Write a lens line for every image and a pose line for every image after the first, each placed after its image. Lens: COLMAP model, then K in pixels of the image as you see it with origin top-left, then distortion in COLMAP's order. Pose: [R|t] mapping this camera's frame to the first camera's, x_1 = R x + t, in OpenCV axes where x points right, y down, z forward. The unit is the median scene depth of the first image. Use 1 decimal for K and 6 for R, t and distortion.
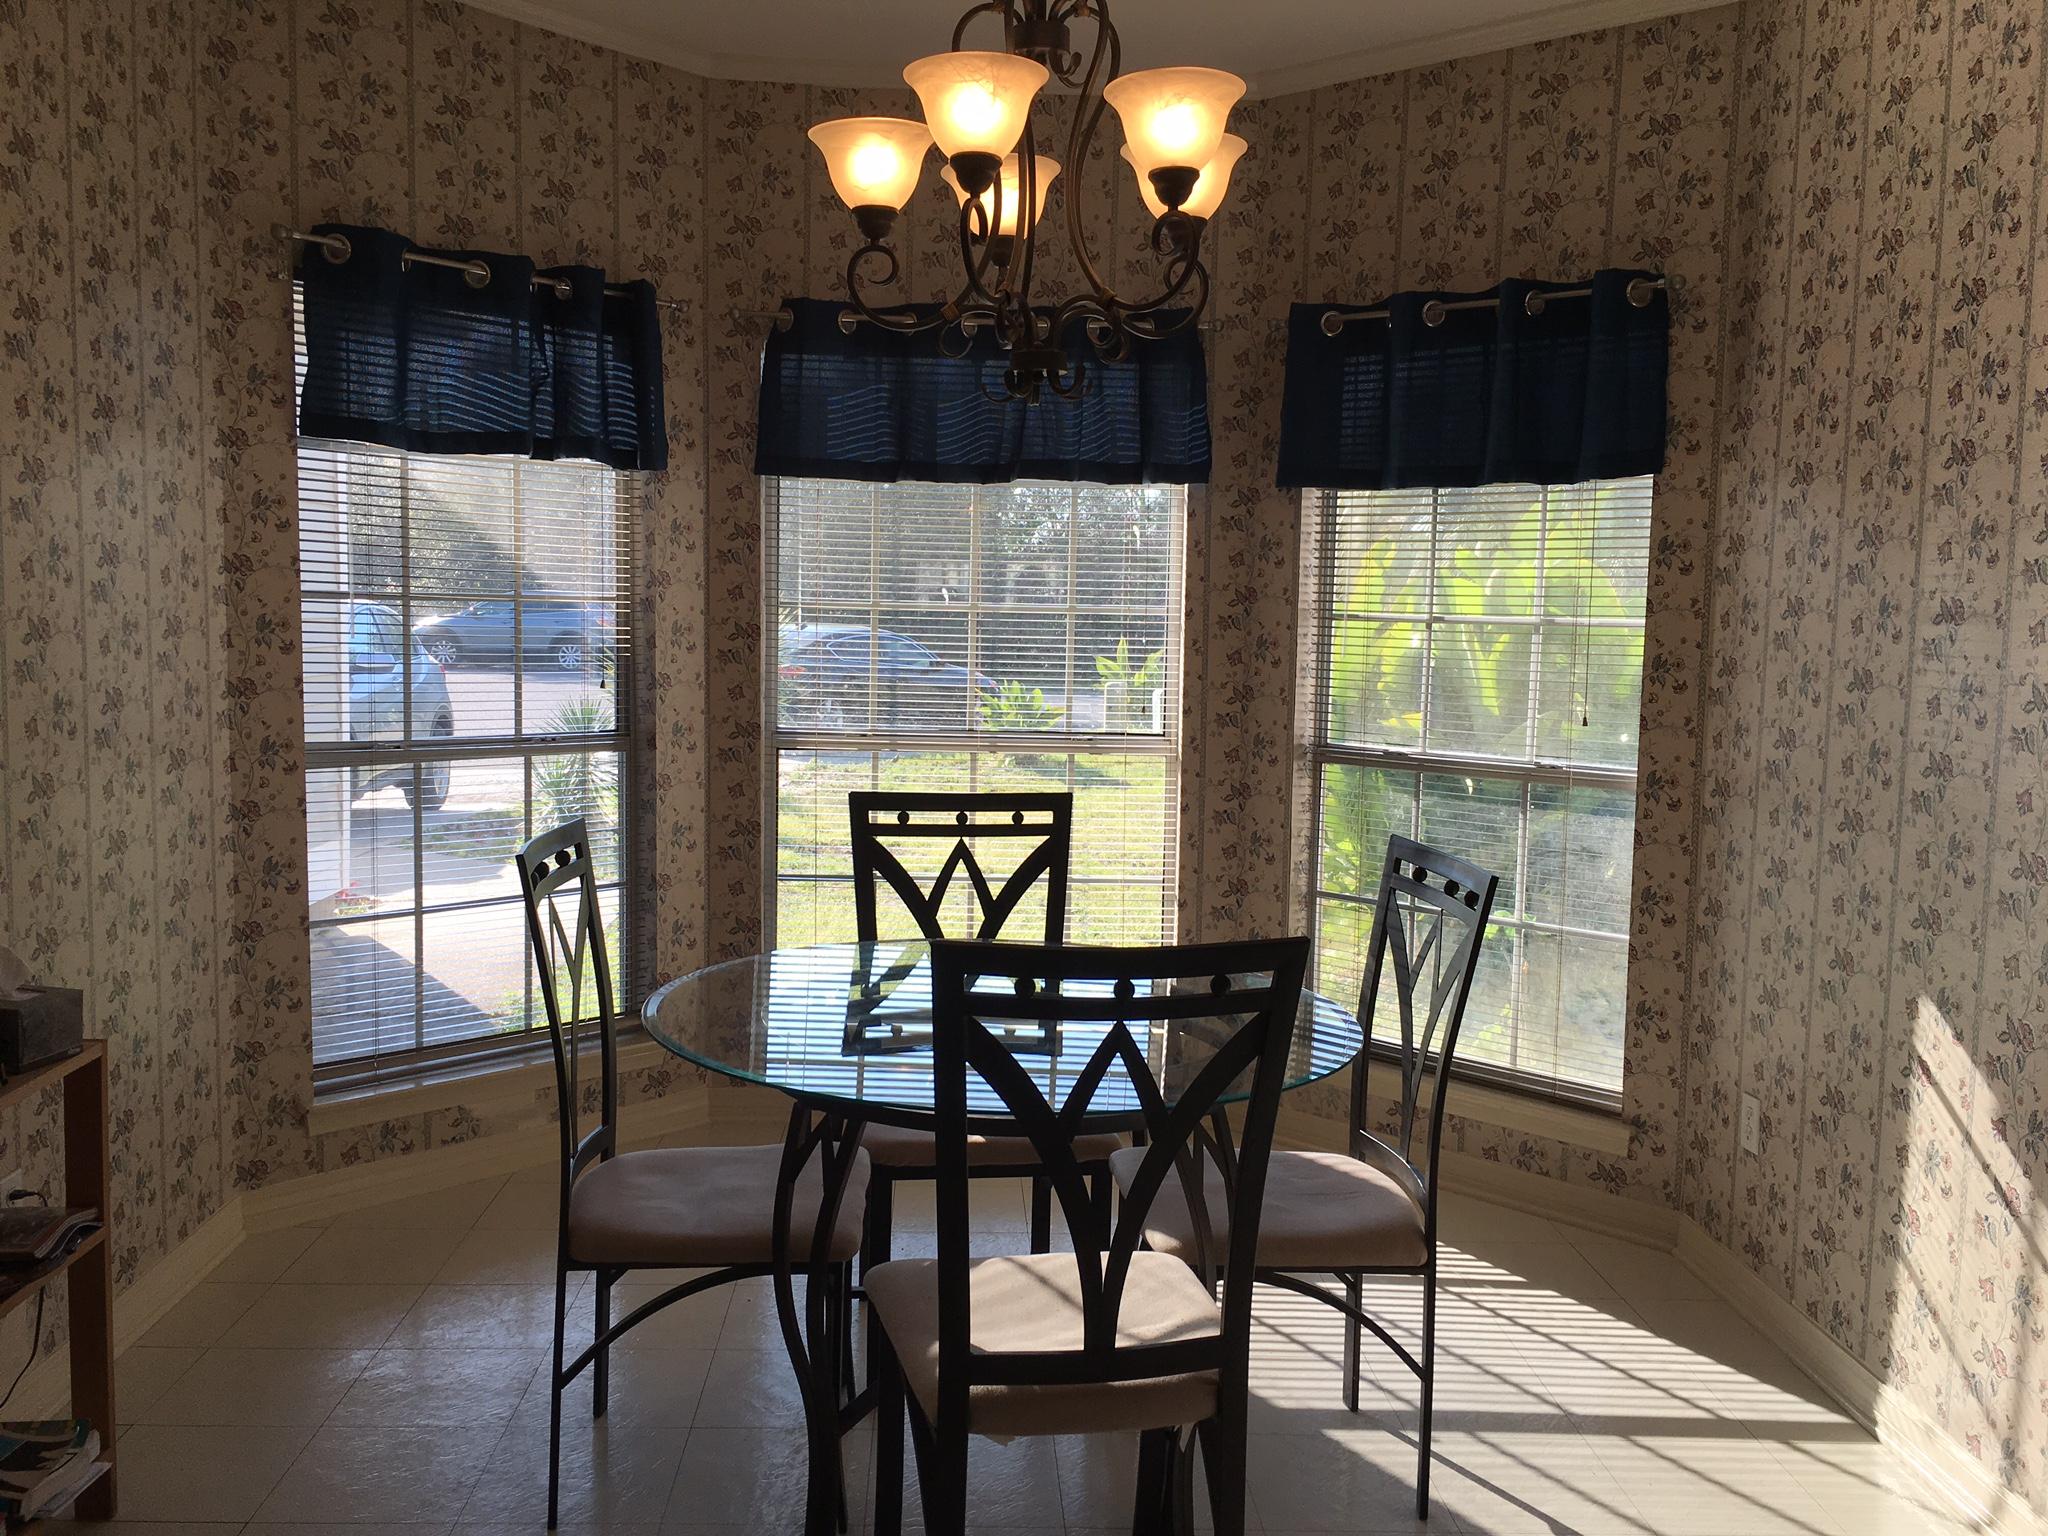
lens RADIAL K [[1846.4, 0, 1046.4], [0, 1846.4, 765.3], [0, 0, 1]] dist [0.100656, -0.150257]
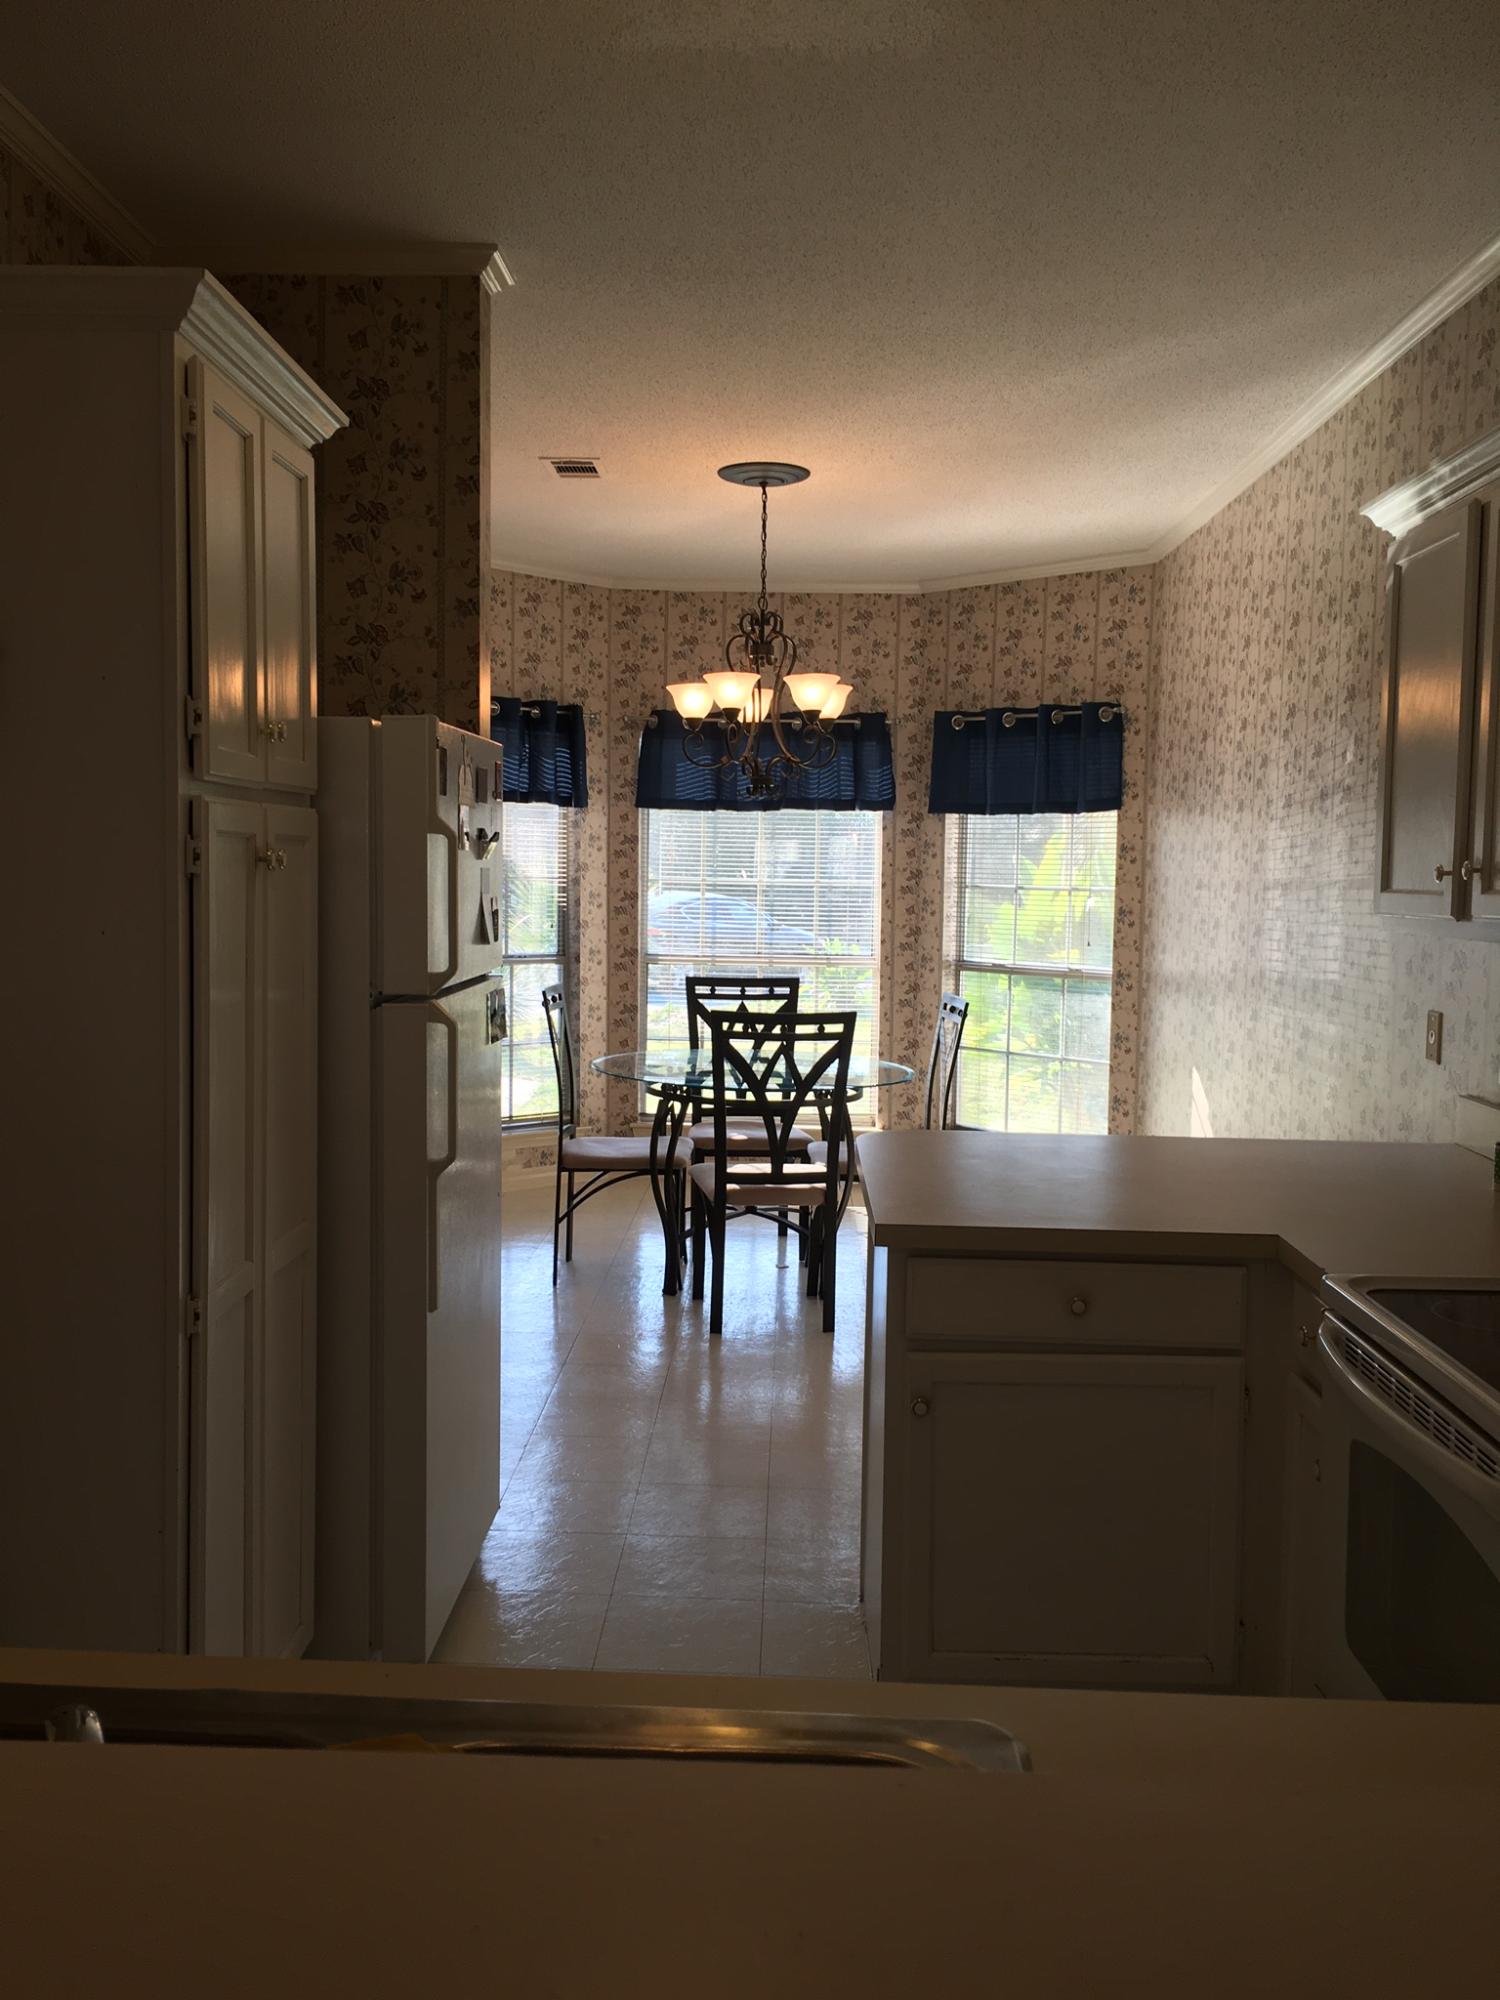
lens RADIAL K [[1693.7, 0, 750.0], [0, 1693.7, 1000.0], [0, 0, 1]] dist [0.092425, -0.116298]
pose [[0.997000, 0.001043, -0.077401, 0.079259], [-0.001971, 0.999927, -0.011907, 0.046948], [0.077383, 0.012023, 0.996929, -0.619251]]
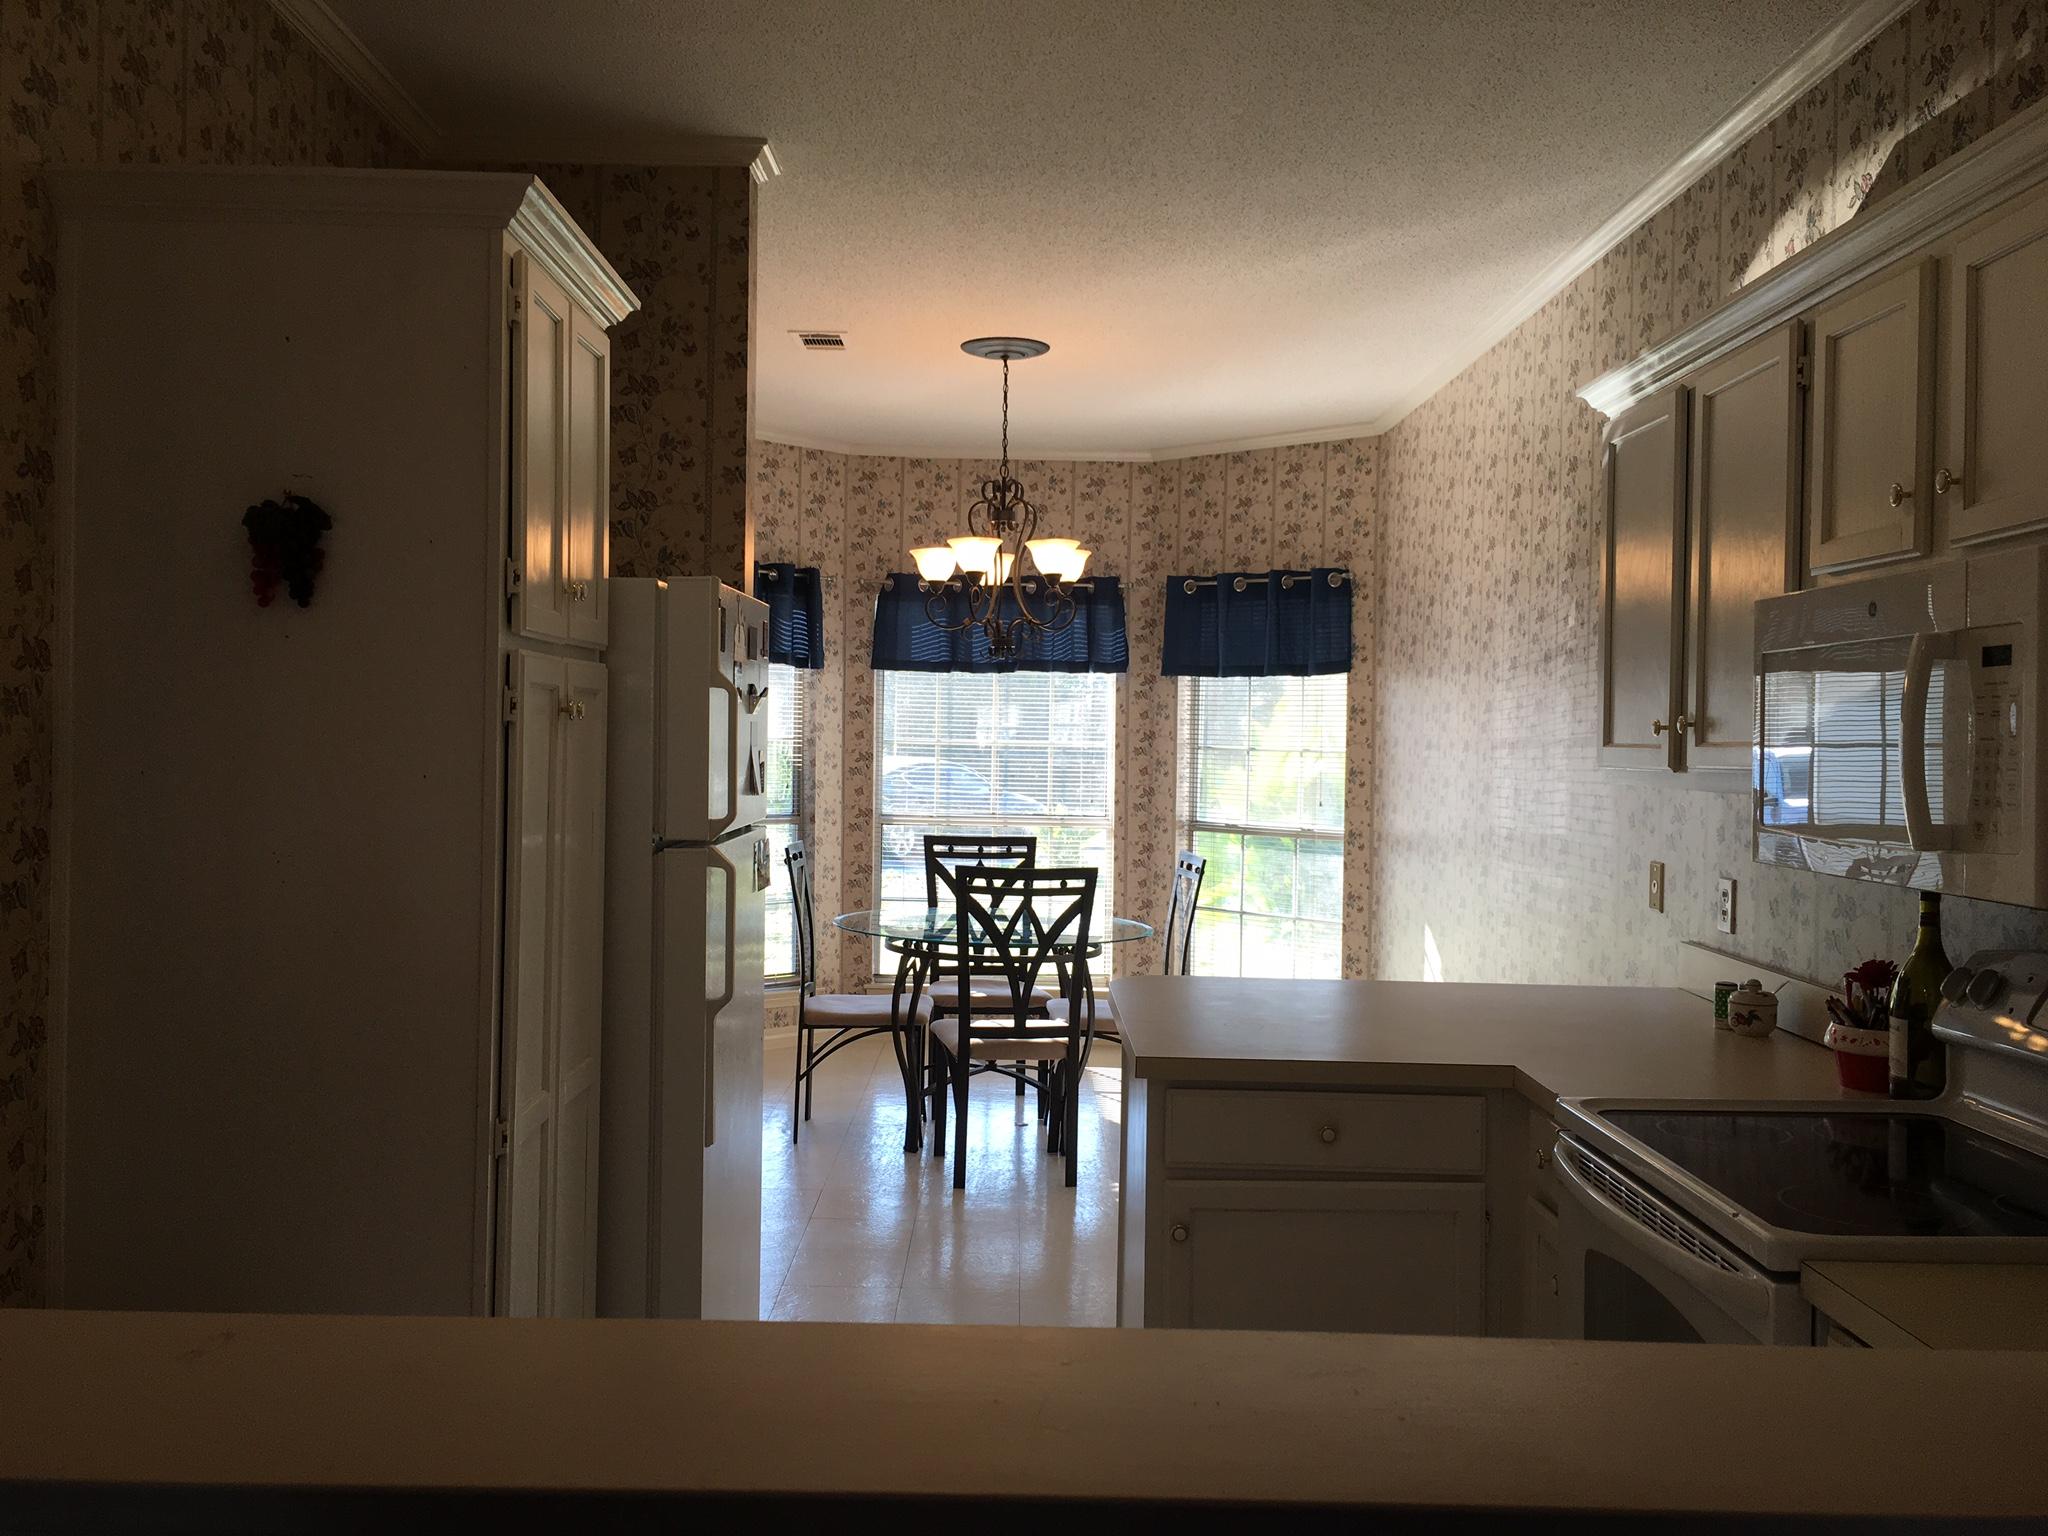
lens RADIAL K [[1734.4, 0, 1019.8], [0, 1734.4, 770.5], [0, 0, 1]] dist [0.092425, -0.116298]
pose [[0.998876, -0.002034, -0.047364, 0.066121], [-0.001213, 0.997655, -0.068426, 0.055852], [0.047393, 0.068406, 0.996531, -0.666642]]
